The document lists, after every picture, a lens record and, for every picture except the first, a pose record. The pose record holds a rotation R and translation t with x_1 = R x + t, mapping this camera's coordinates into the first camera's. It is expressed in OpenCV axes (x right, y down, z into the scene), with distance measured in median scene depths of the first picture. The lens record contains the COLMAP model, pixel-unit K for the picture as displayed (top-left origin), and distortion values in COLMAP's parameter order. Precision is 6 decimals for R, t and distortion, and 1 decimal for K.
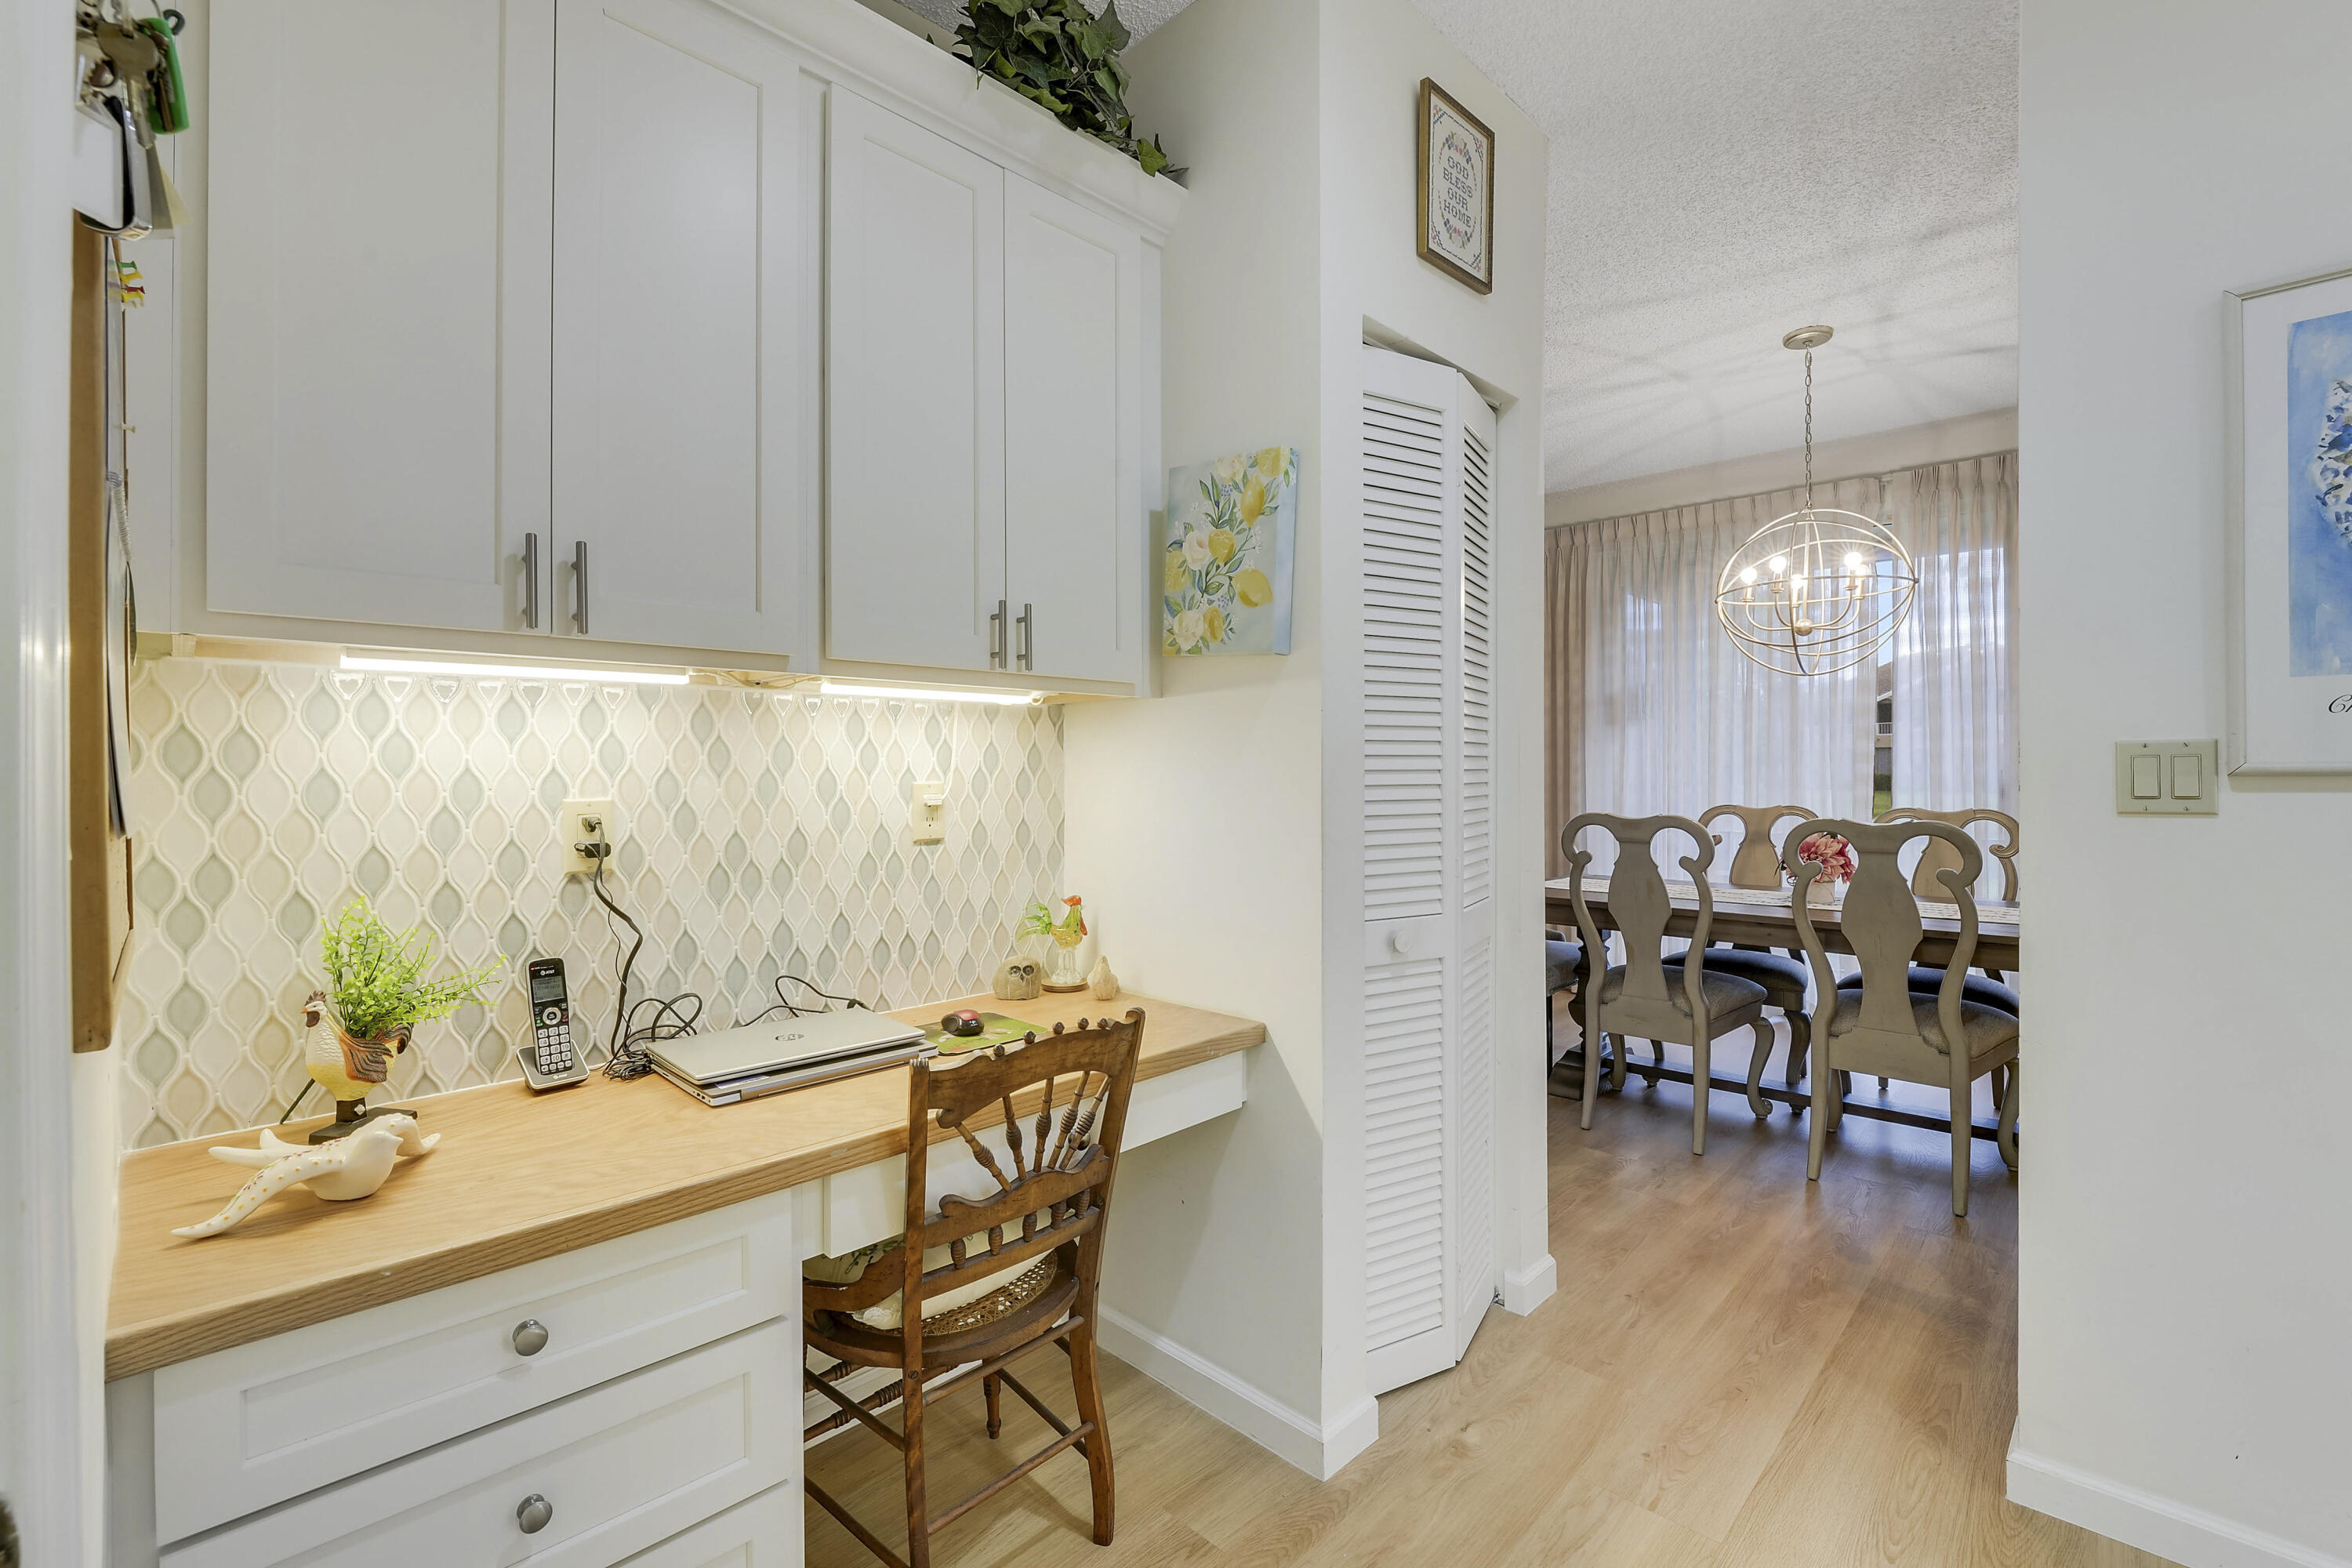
lens RADIAL K [[992.3, 0, 1183.9], [0, 992.3, 783.1], [0, 0, 1]] dist [-0.024965, -0.000239]
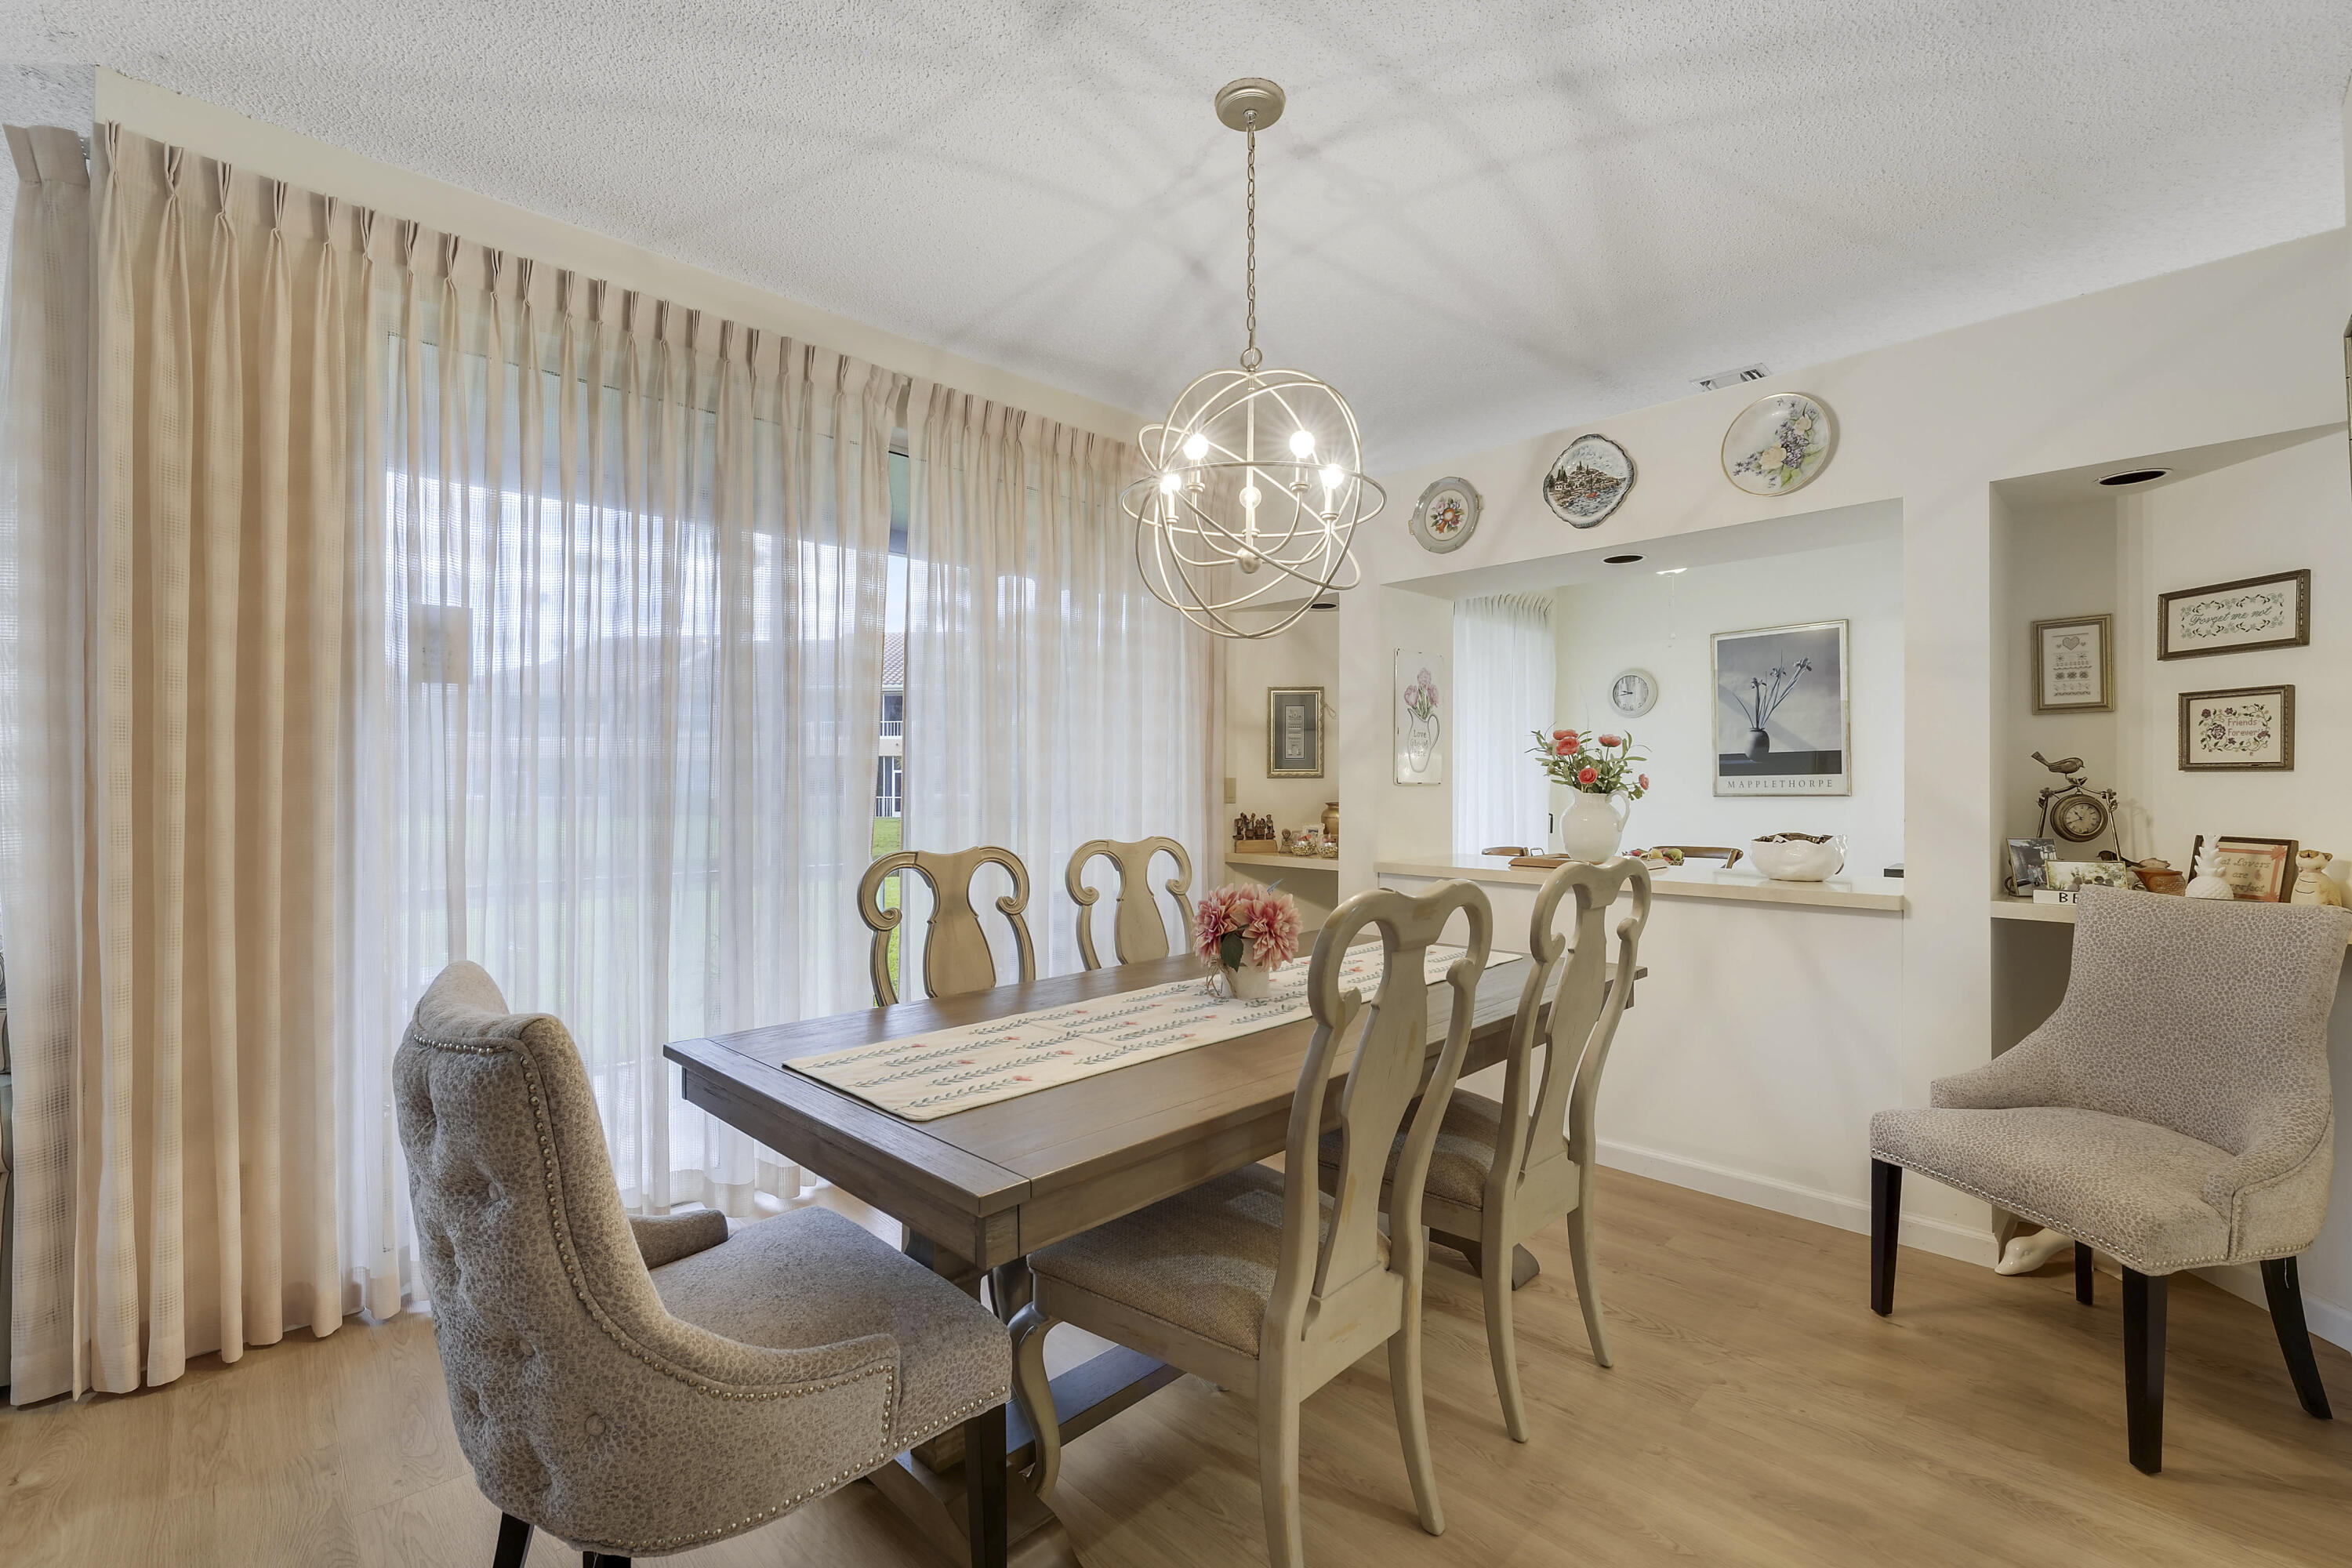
lens RADIAL K [[1033.7, 0, 1187.1], [0, 1033.7, 771.2], [0, 0, 1]] dist [-0.018425, -0.000022]
pose [[0.015295, 0.015943, 0.999756, -0.025135], [0.015856, 0.999743, -0.016186, -0.013919], [-0.999757, 0.016100, 0.015038, 1.038842]]
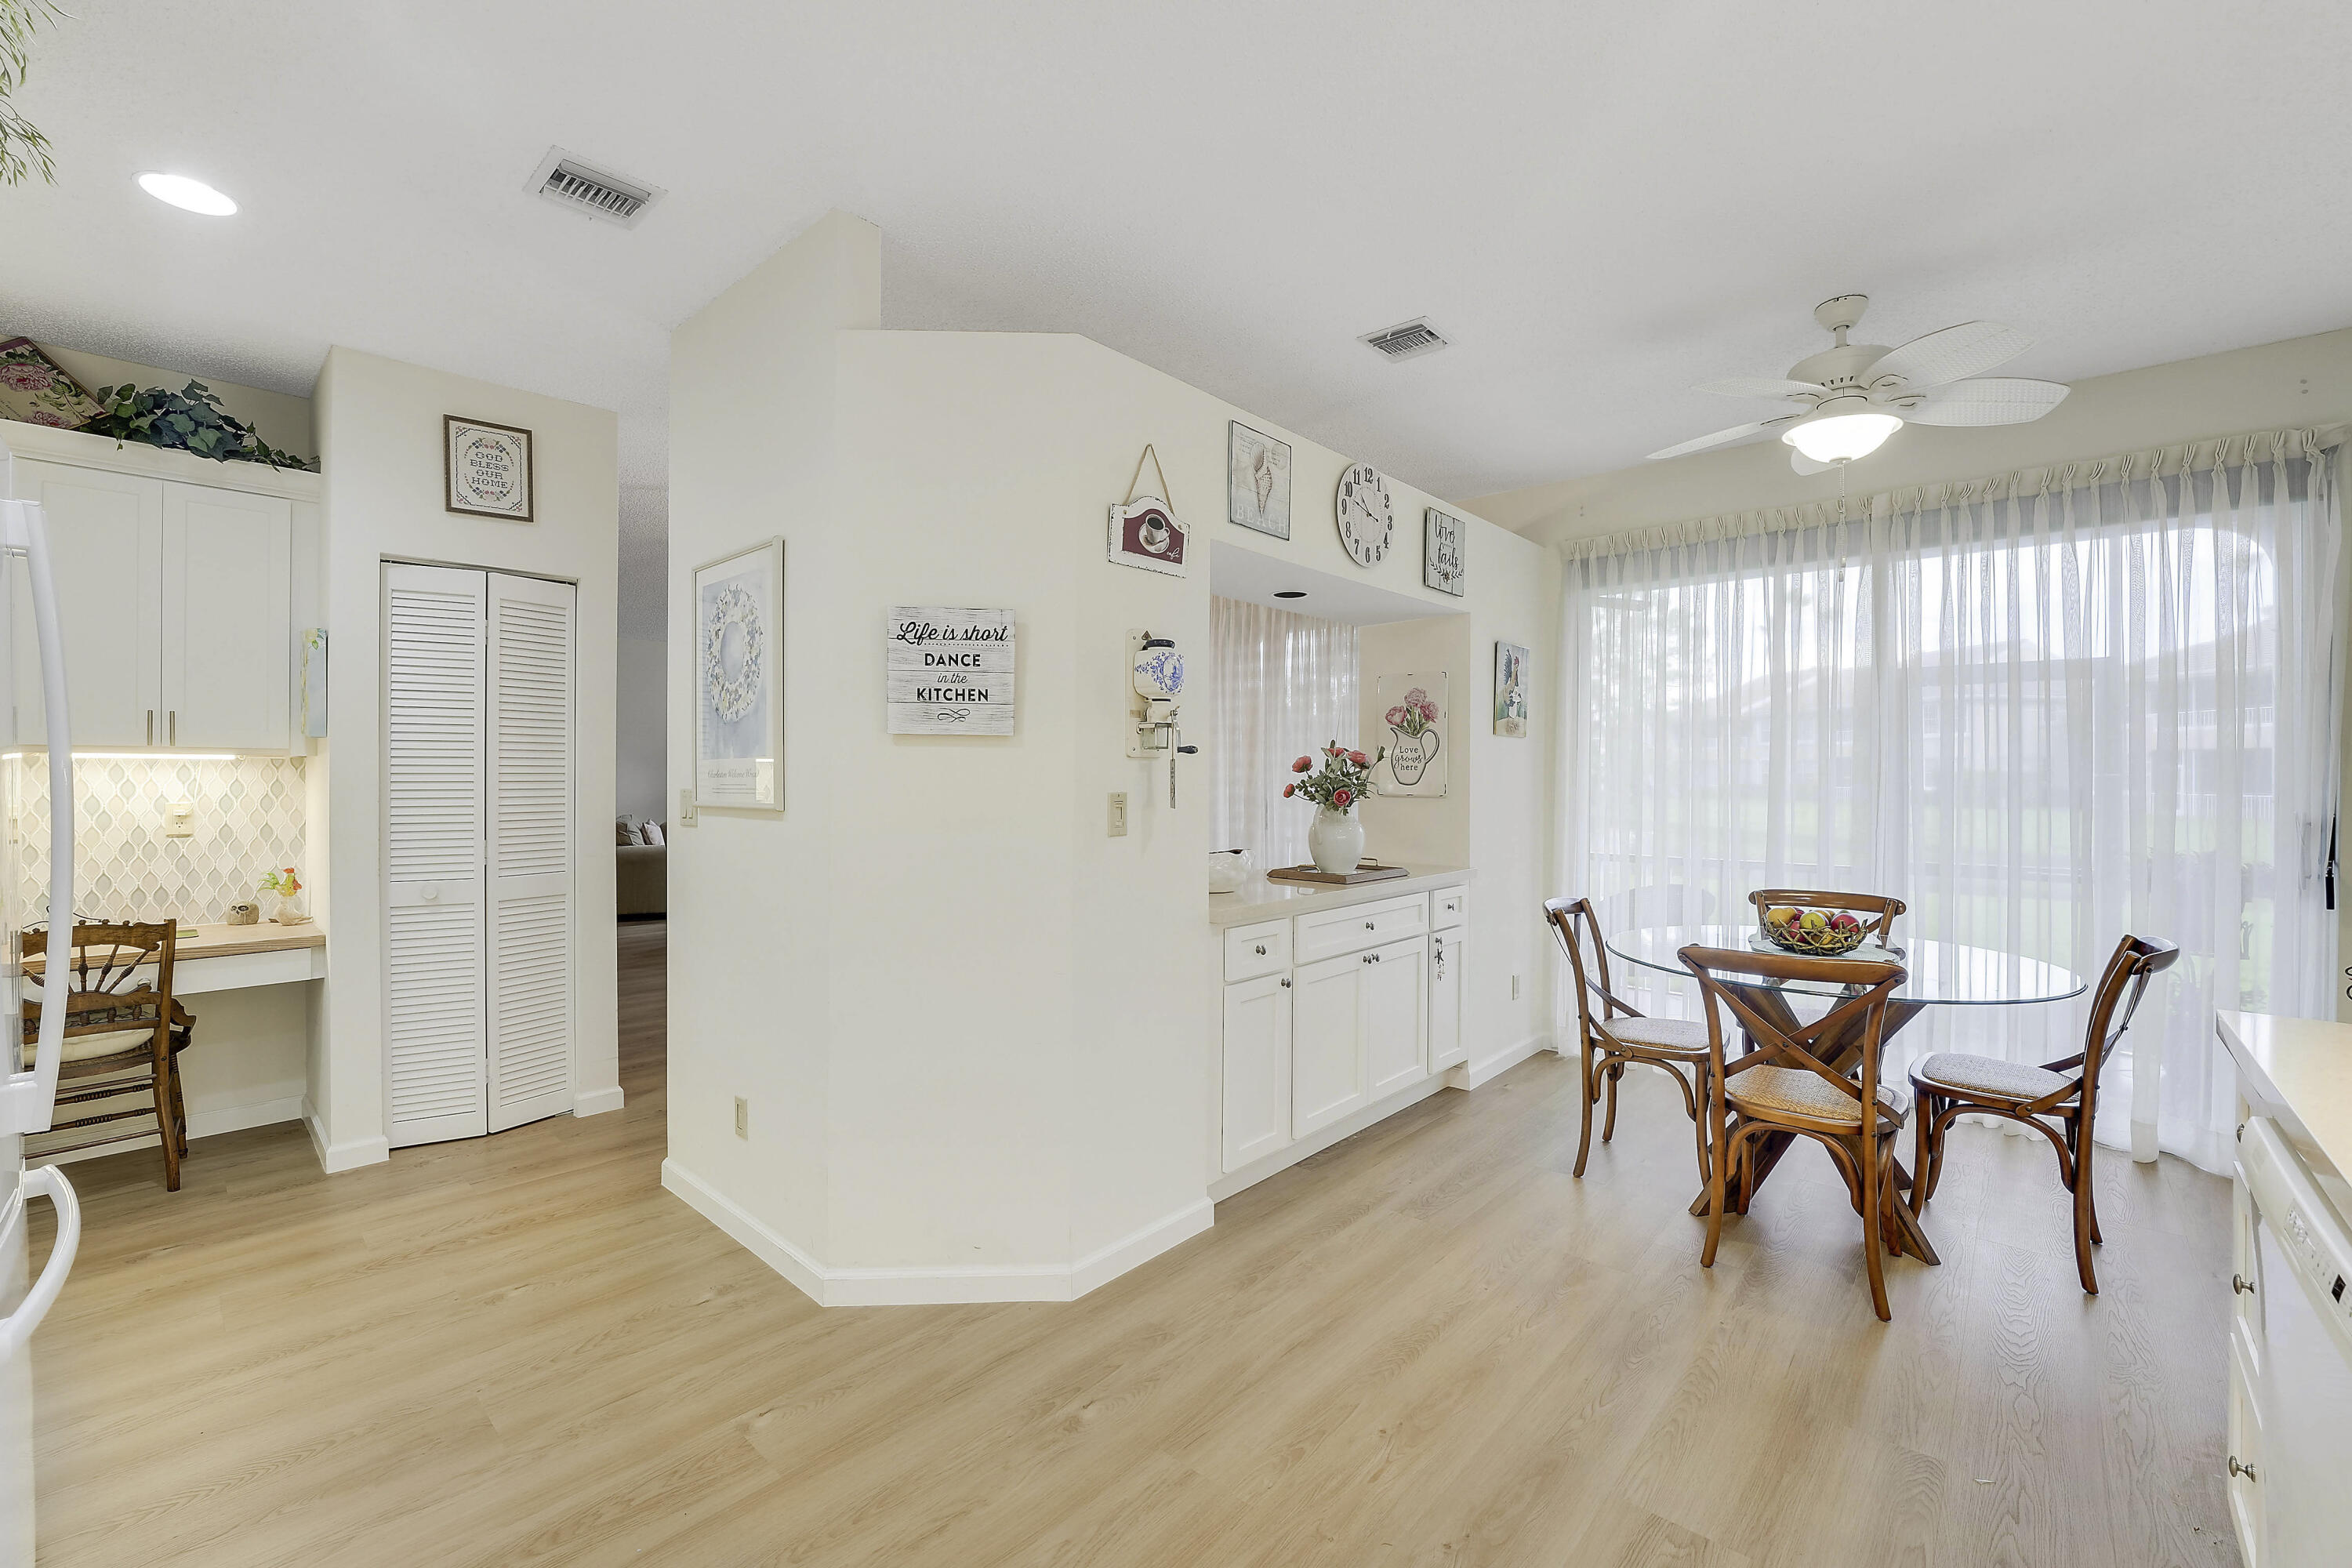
lens RADIAL K [[956.5, 0, 1176.0], [0, 956.5, 784.0], [0, 0, 1]] dist [-0.024081, 0.005372]
pose [[0.999302, 0.006187, 0.036835, 0.855663], [-0.005979, 0.999966, -0.005752, -0.020244], [-0.036869, 0.005528, 0.999305, -0.438034]]
